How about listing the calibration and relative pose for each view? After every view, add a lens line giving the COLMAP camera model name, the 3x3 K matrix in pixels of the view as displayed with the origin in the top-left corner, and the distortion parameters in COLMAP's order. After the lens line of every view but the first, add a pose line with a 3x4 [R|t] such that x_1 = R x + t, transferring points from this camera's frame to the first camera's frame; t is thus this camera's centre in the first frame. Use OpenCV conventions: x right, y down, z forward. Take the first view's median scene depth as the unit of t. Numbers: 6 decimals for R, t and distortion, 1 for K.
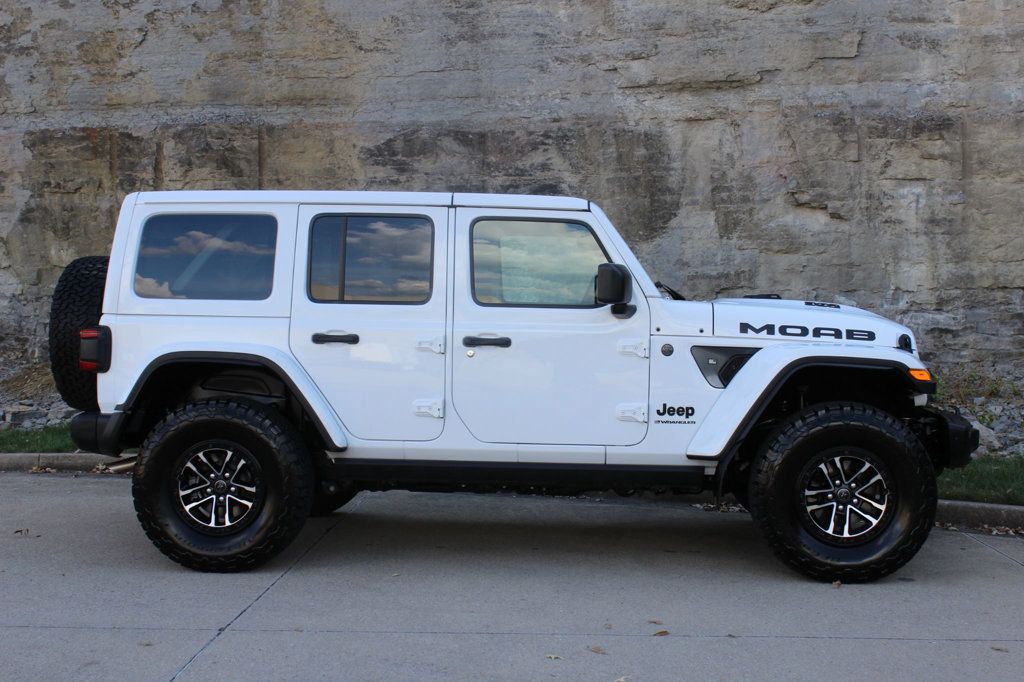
lens RADIAL K [[1384.8, 0, 512.0], [0, 1384.8, 341.0], [0, 0, 1]] dist [-0.072587, 0.138772]
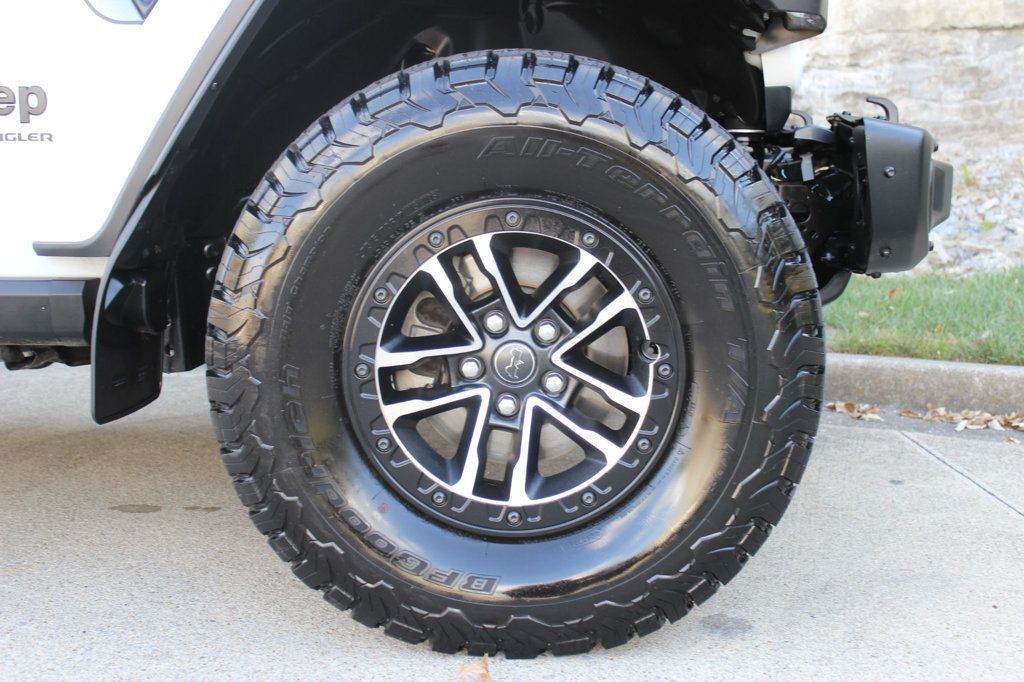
lens RADIAL K [[1384.8, 0, 512.0], [0, 1384.8, 341.0], [0, 0, 1]] dist [-0.072587, 0.138772]
pose [[0.998352, -0.018914, 0.054185, 0.106569], [0.012799, 0.993731, 0.111058, 0.034969], [-0.055946, -0.110182, 0.992336, 0.334628]]
